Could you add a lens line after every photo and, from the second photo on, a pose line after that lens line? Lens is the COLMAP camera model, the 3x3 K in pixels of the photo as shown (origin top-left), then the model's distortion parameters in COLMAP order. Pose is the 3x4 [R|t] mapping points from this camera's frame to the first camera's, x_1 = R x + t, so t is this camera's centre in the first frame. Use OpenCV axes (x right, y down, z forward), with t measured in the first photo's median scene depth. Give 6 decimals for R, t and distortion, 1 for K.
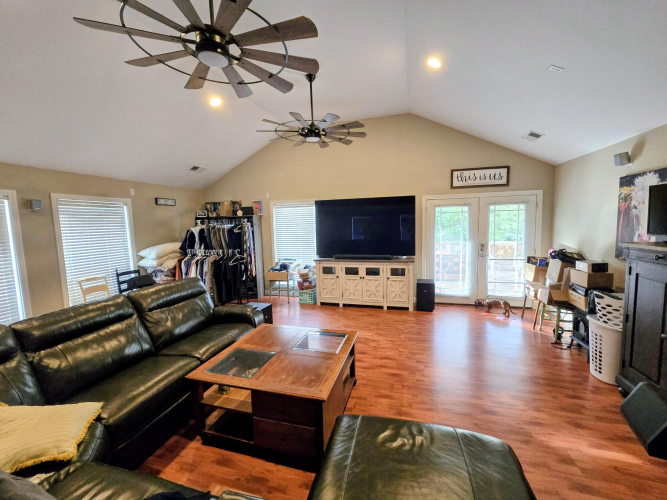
lens RADIAL K [[272.8, 0, 334.4], [0, 272.8, 247.4], [0, 0, 1]] dist [-0.003362, -0.000350]
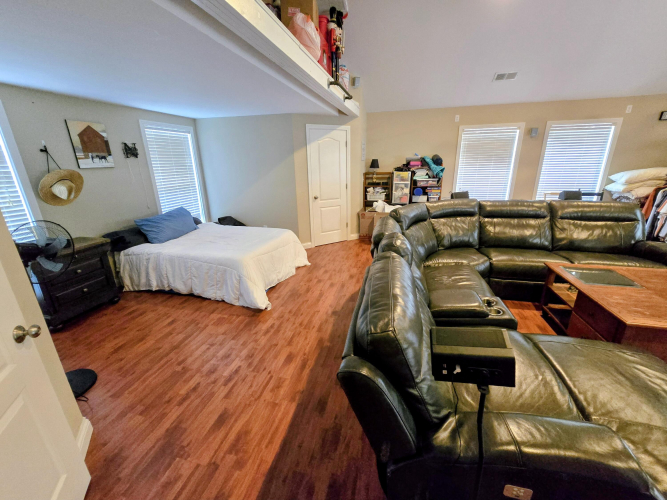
lens RADIAL K [[272.8, 0, 331.3], [0, 272.8, 250.1], [0, 0, 1]] dist [-0.003362, -0.000350]
pose [[0.033470, 0.333461, -0.942170, 0.270773], [-0.067920, 0.941277, 0.330732, 0.015880], [0.997129, 0.052923, 0.054153, -0.055086]]
